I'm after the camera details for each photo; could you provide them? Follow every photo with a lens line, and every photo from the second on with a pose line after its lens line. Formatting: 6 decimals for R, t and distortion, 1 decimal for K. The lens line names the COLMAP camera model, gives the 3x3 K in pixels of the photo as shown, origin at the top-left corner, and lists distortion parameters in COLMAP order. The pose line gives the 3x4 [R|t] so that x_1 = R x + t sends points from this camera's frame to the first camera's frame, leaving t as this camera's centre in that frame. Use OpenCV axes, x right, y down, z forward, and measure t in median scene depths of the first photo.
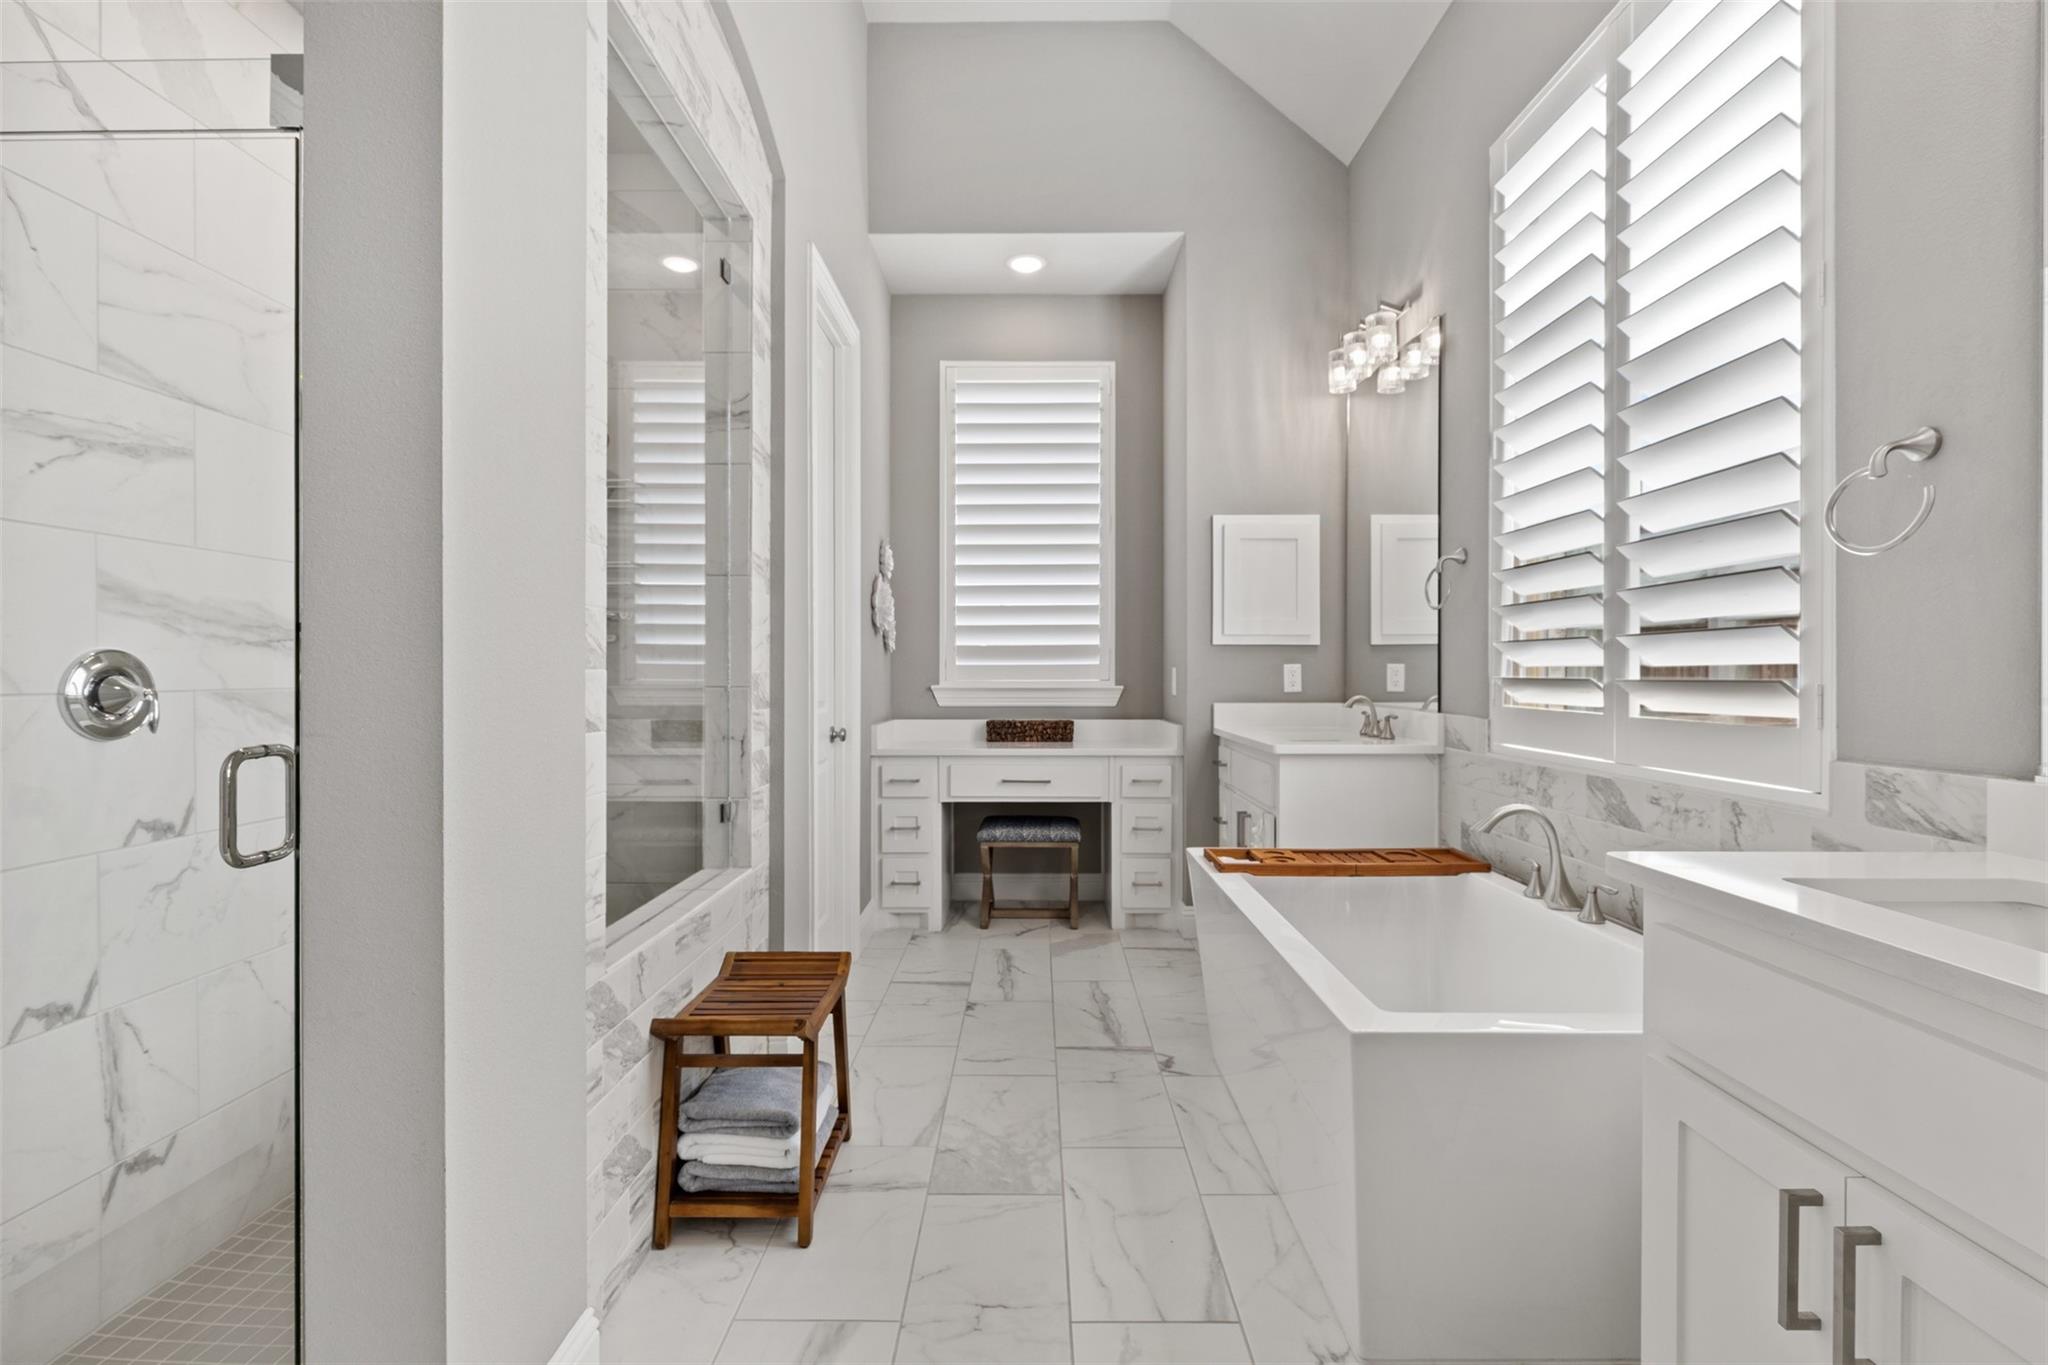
lens RADIAL K [[914.3, 0, 1032.6], [0, 914.3, 692.5], [0, 0, 1]] dist [0.001961, -0.008044]
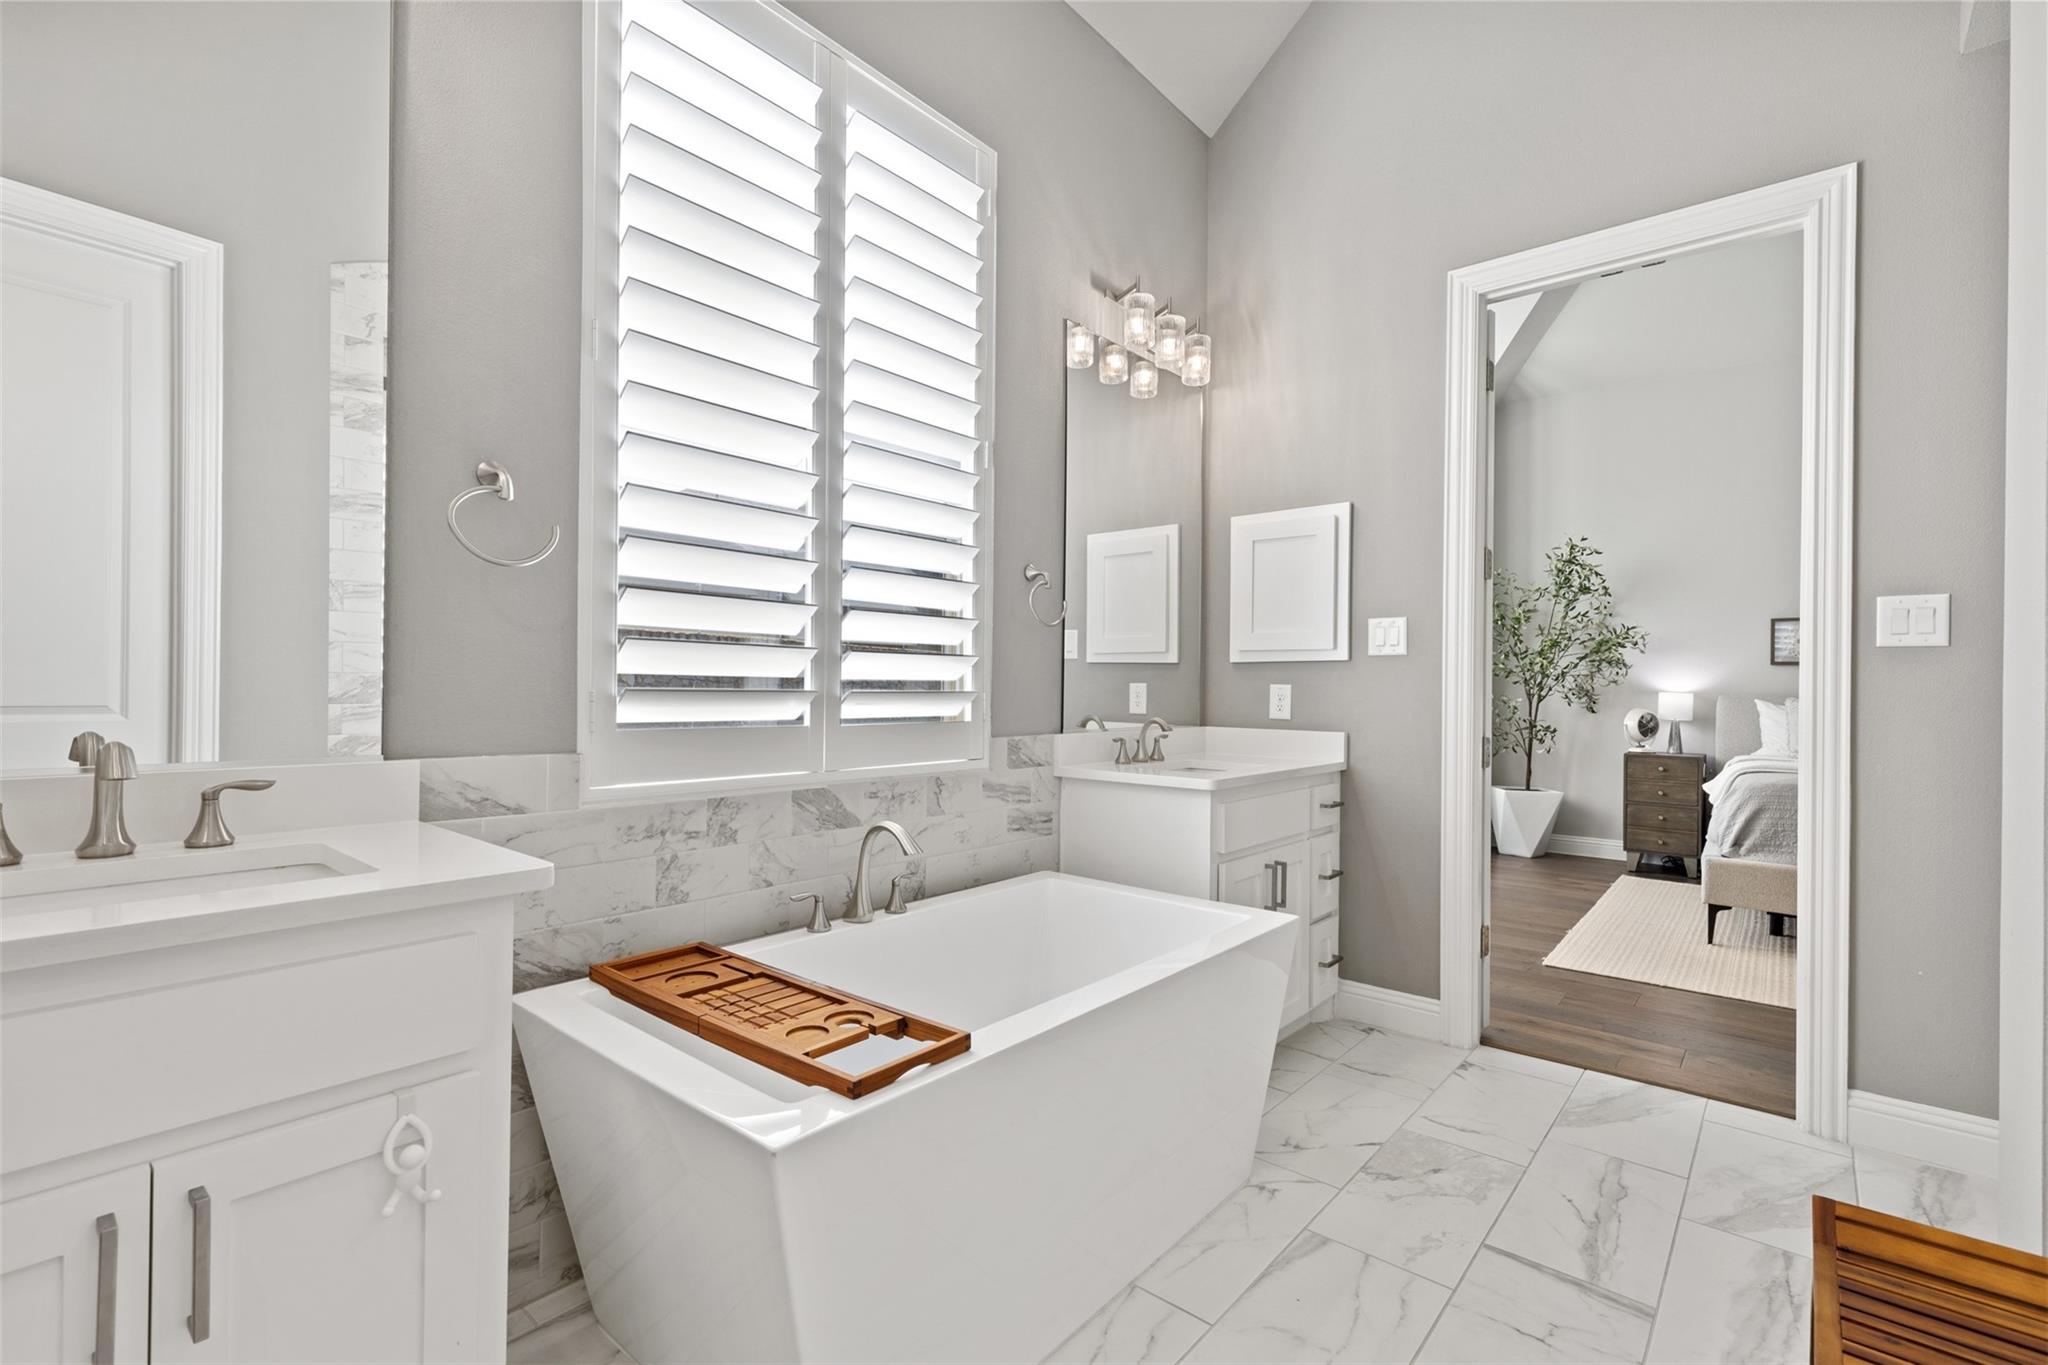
lens RADIAL K [[920.4, 0, 1027.4], [0, 920.4, 674.4], [0, 0, 1]] dist [0.002874, 0.000063]
pose [[-0.765449, -0.008821, 0.643436, -0.165100], [-0.004403, 0.999954, 0.008472, -0.034034], [-0.643481, 0.003652, -0.765453, 1.310952]]
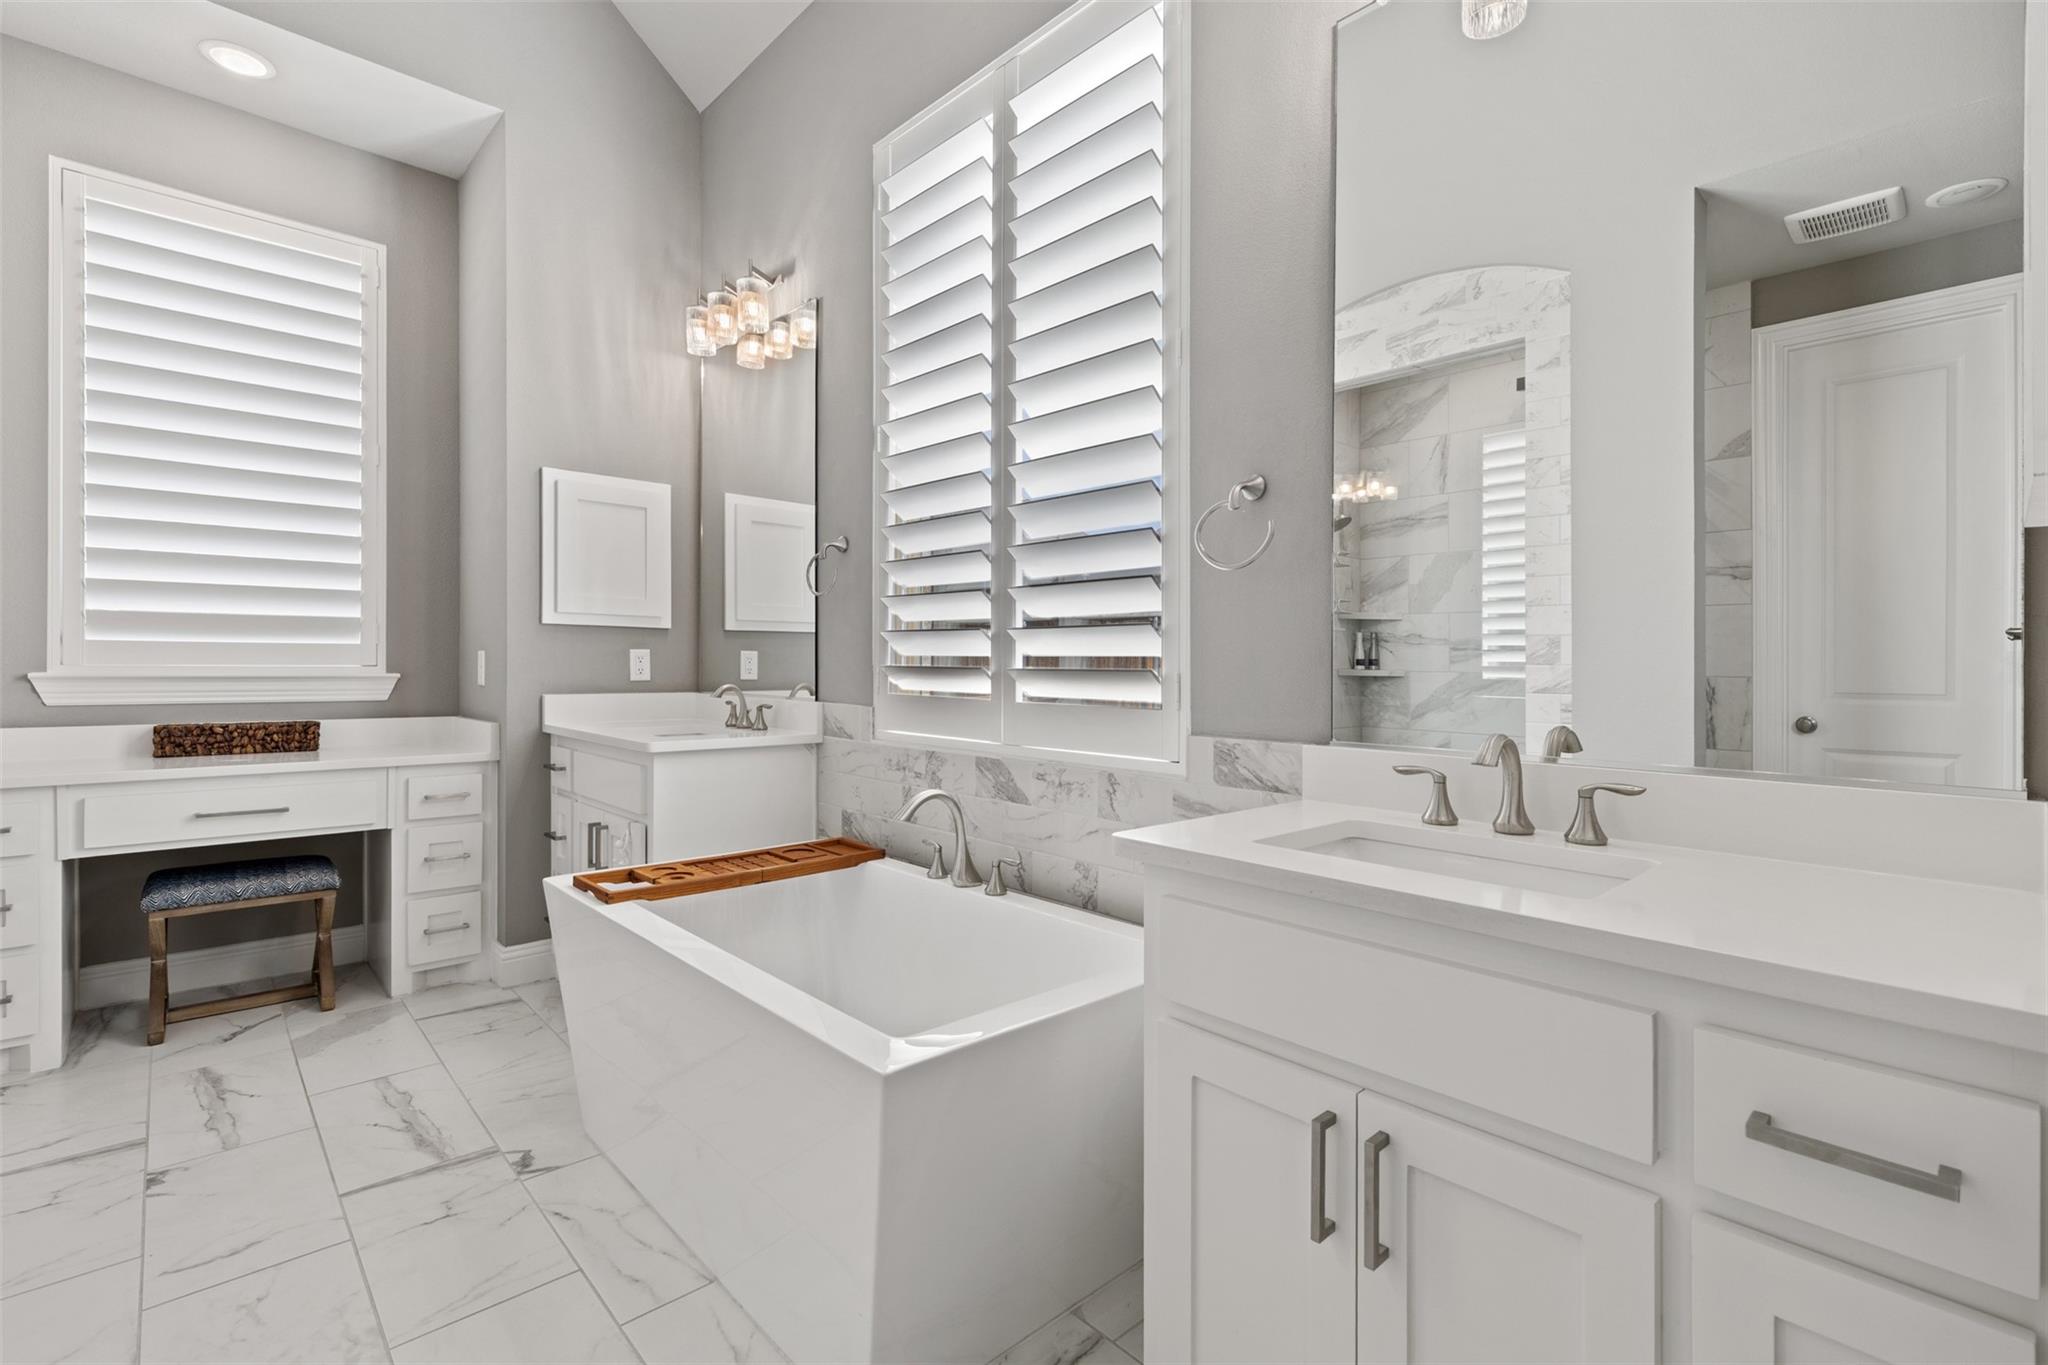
lens RADIAL K [[920.4, 0, 1027.4], [0, 920.4, 674.4], [0, 0, 1]] dist [0.002874, 0.000063]
pose [[0.729732, 0.000354, 0.683733, -0.075782], [0.003808, 0.999982, -0.004582, -0.001445], [-0.683722, 0.005948, 0.729718, 0.137953]]
